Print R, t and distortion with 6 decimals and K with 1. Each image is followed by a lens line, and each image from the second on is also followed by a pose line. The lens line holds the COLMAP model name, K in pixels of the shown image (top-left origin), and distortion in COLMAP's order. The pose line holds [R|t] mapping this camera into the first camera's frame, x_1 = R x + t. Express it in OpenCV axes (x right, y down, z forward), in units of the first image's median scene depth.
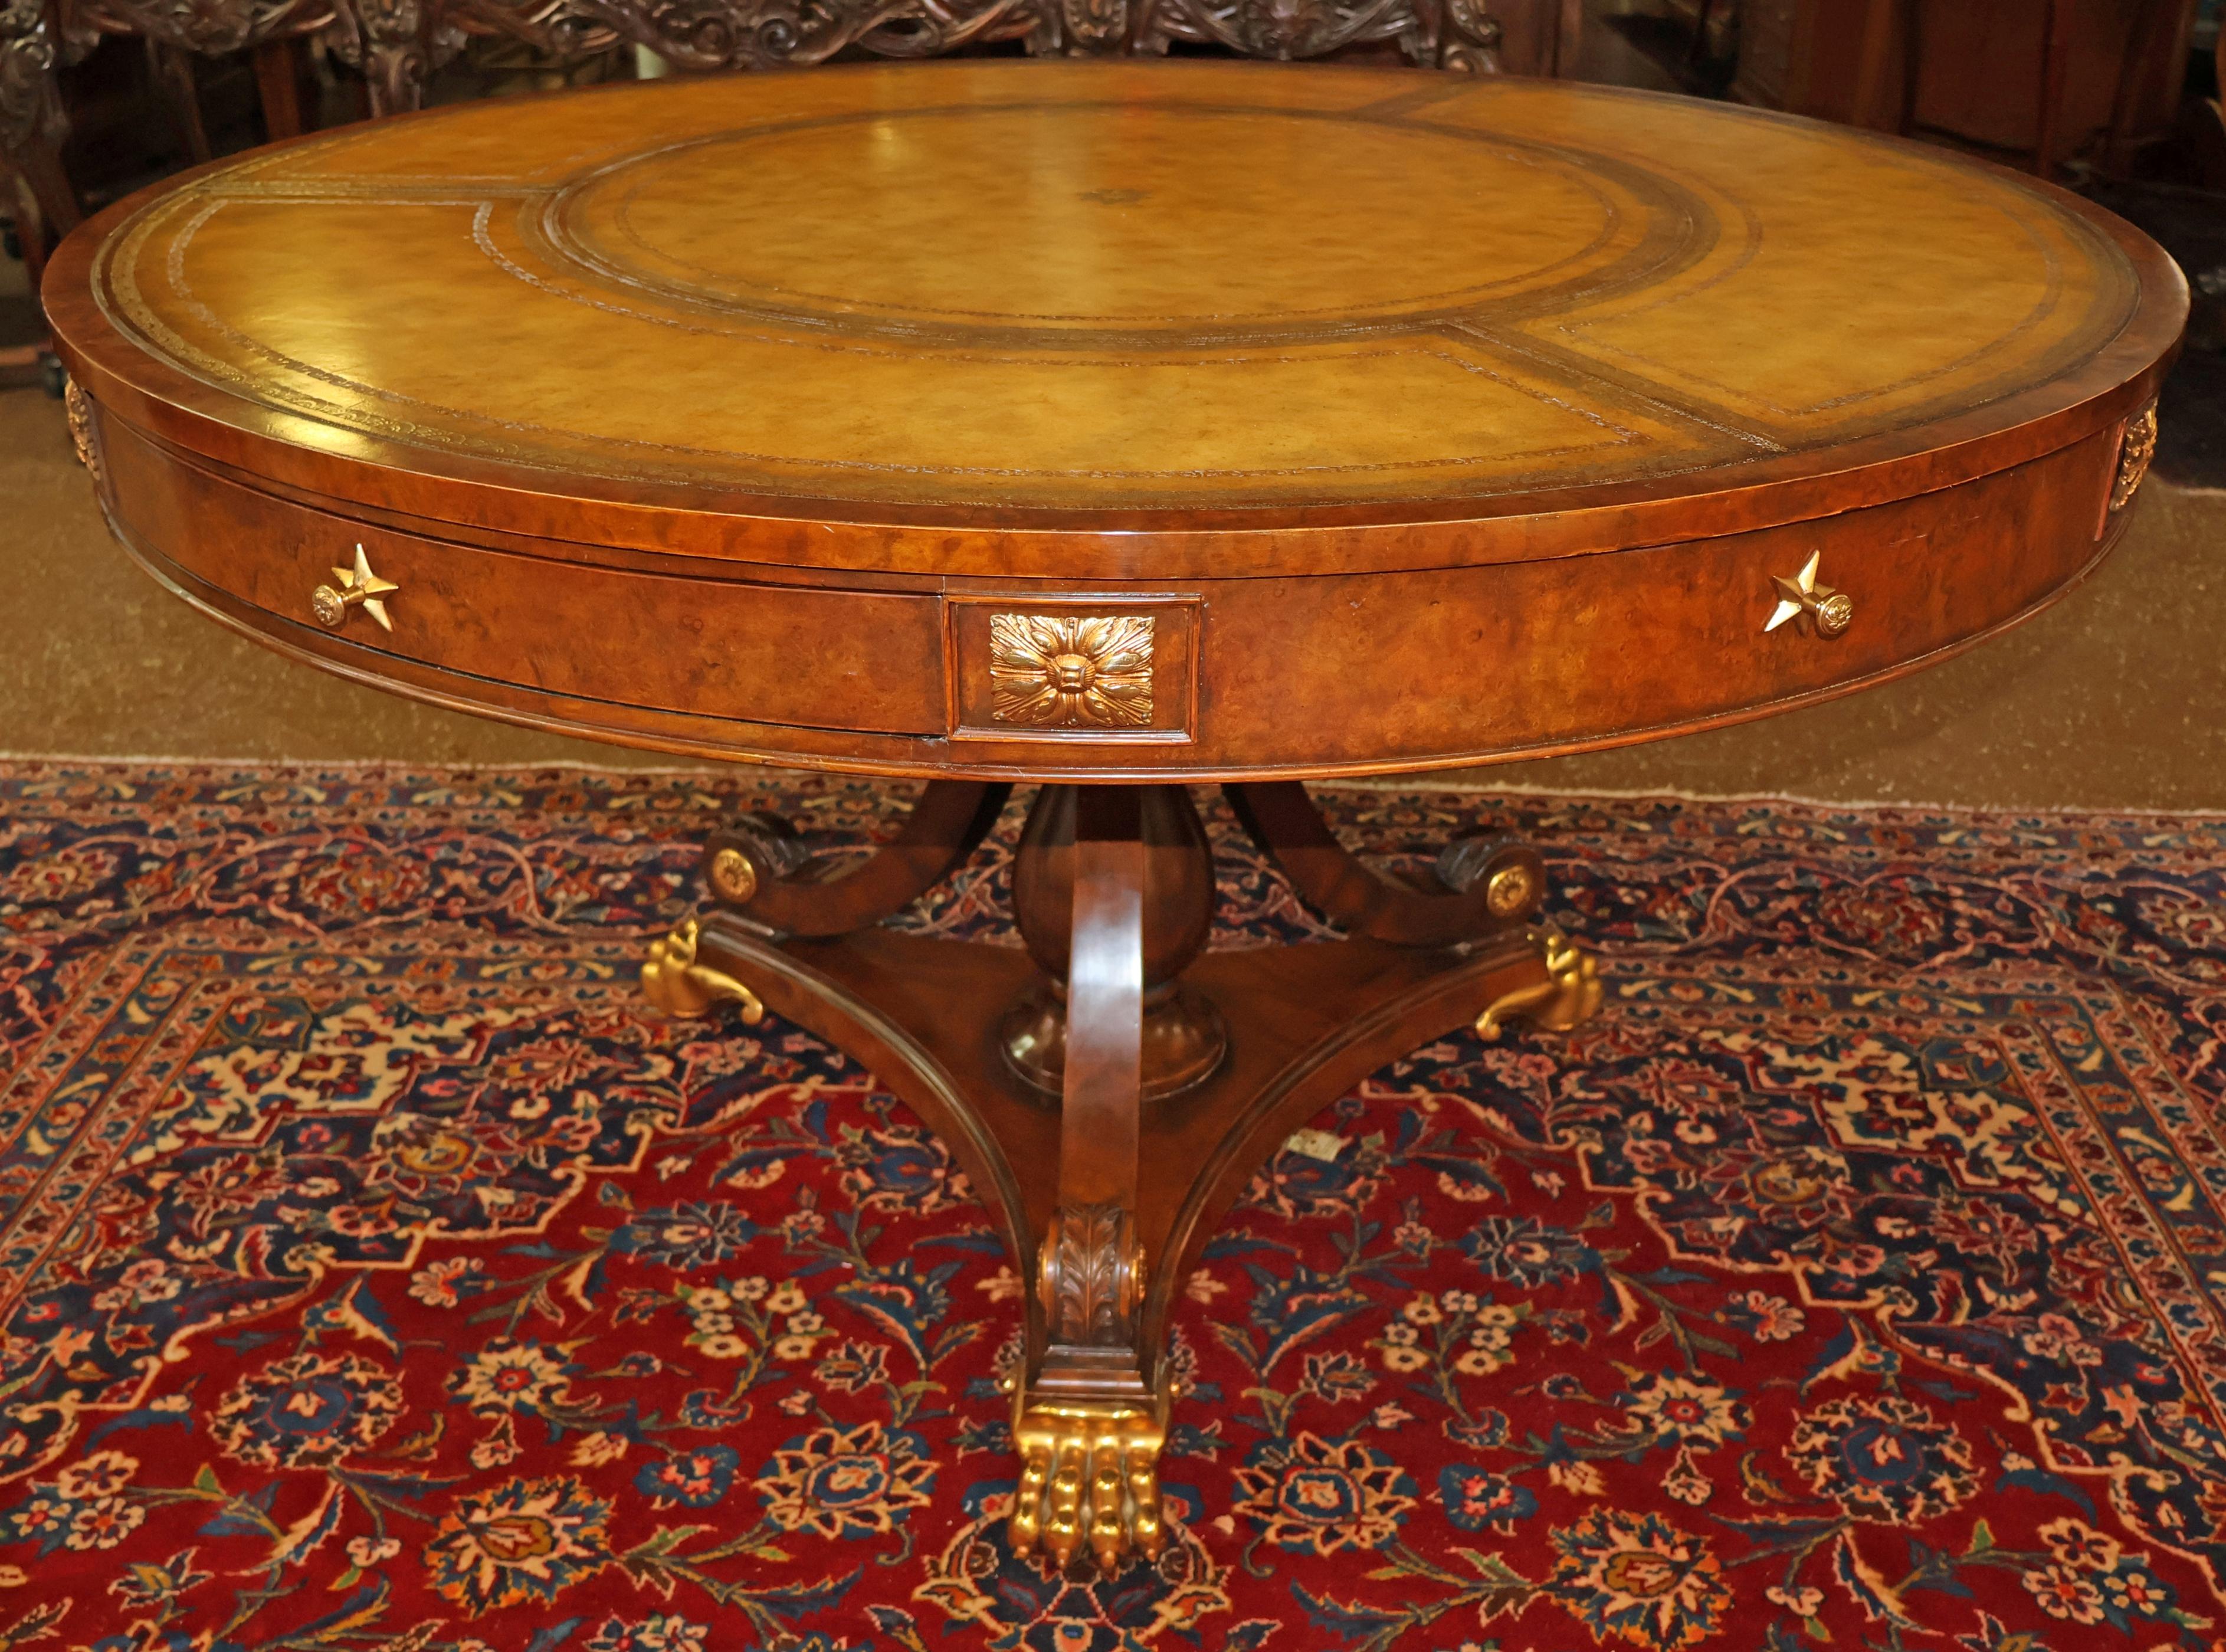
lens RADIAL K [[2228.1, 0, 1154.5], [0, 2228.1, 741.0], [0, 0, 1]] dist [-0.005869, -0.003802]
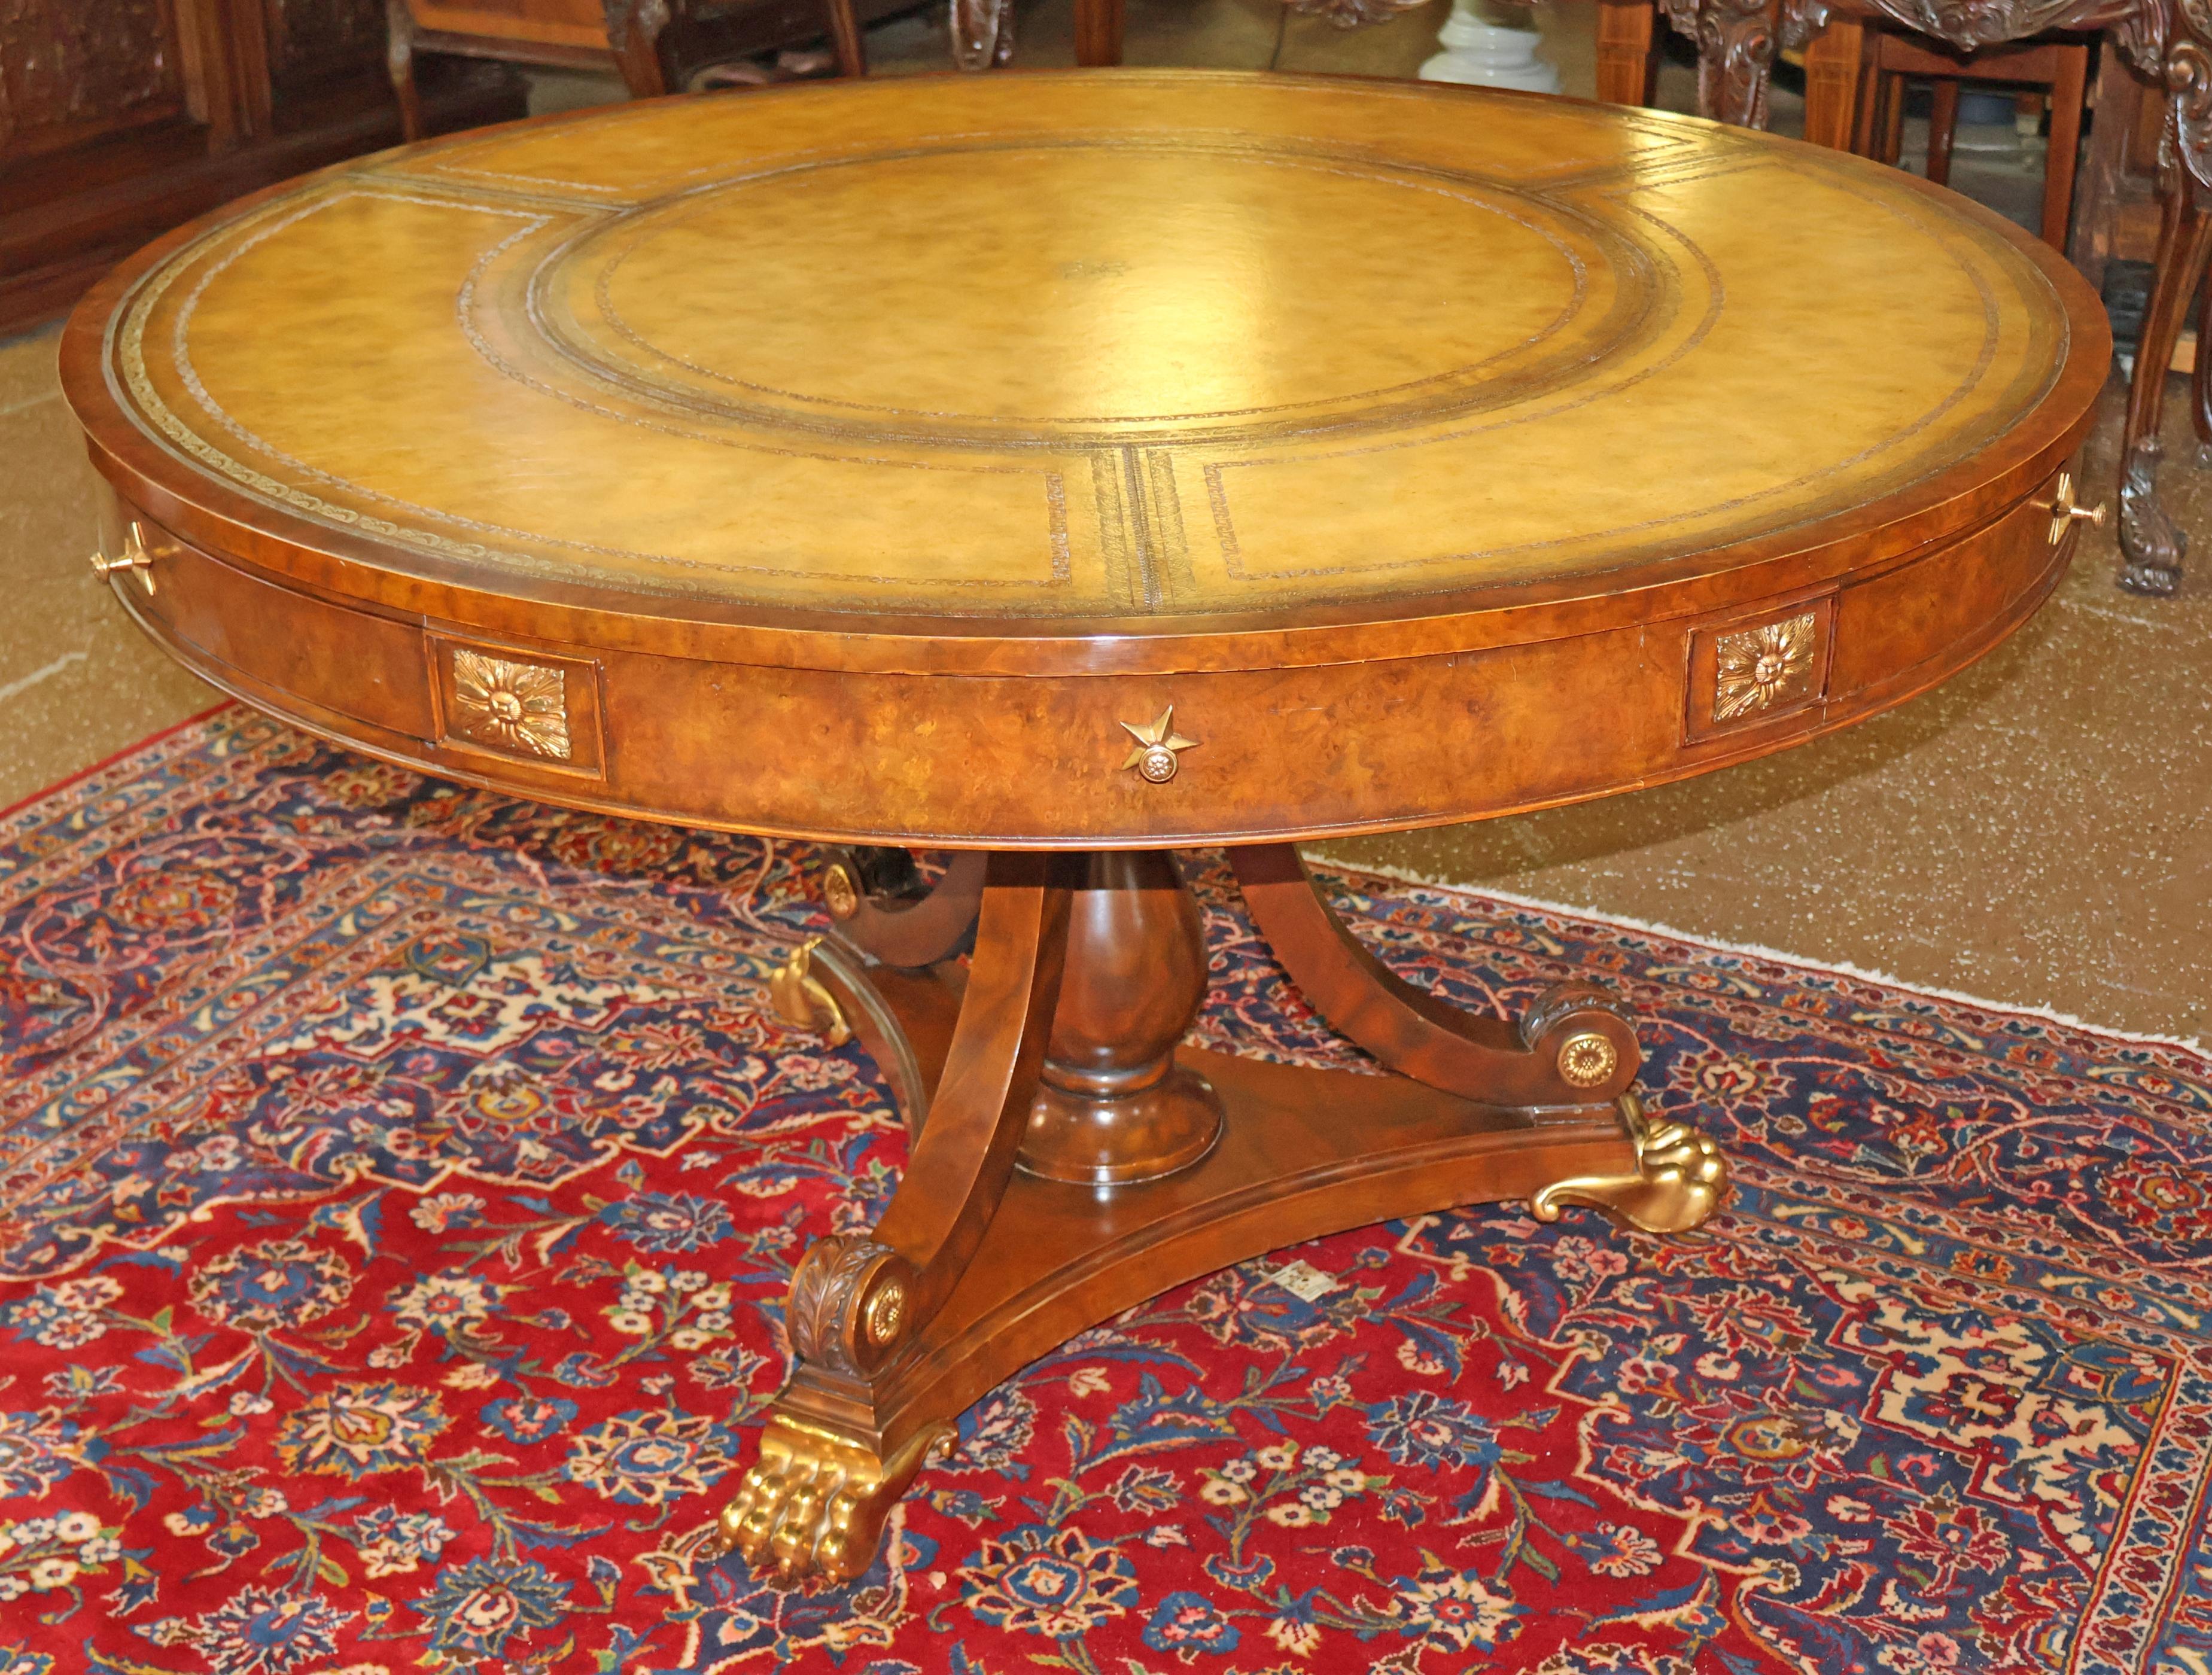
lens RADIAL K [[3176.6, 0, 1279.2], [0, 3176.6, 839.2], [0, 0, 1]] dist [-0.006167, 0.027515]
pose [[0.915518, 0.167617, -0.365693, 0.585602], [-0.166029, 0.985462, 0.036036, -0.052158], [0.366417, 0.027724, 0.930038, -0.266840]]
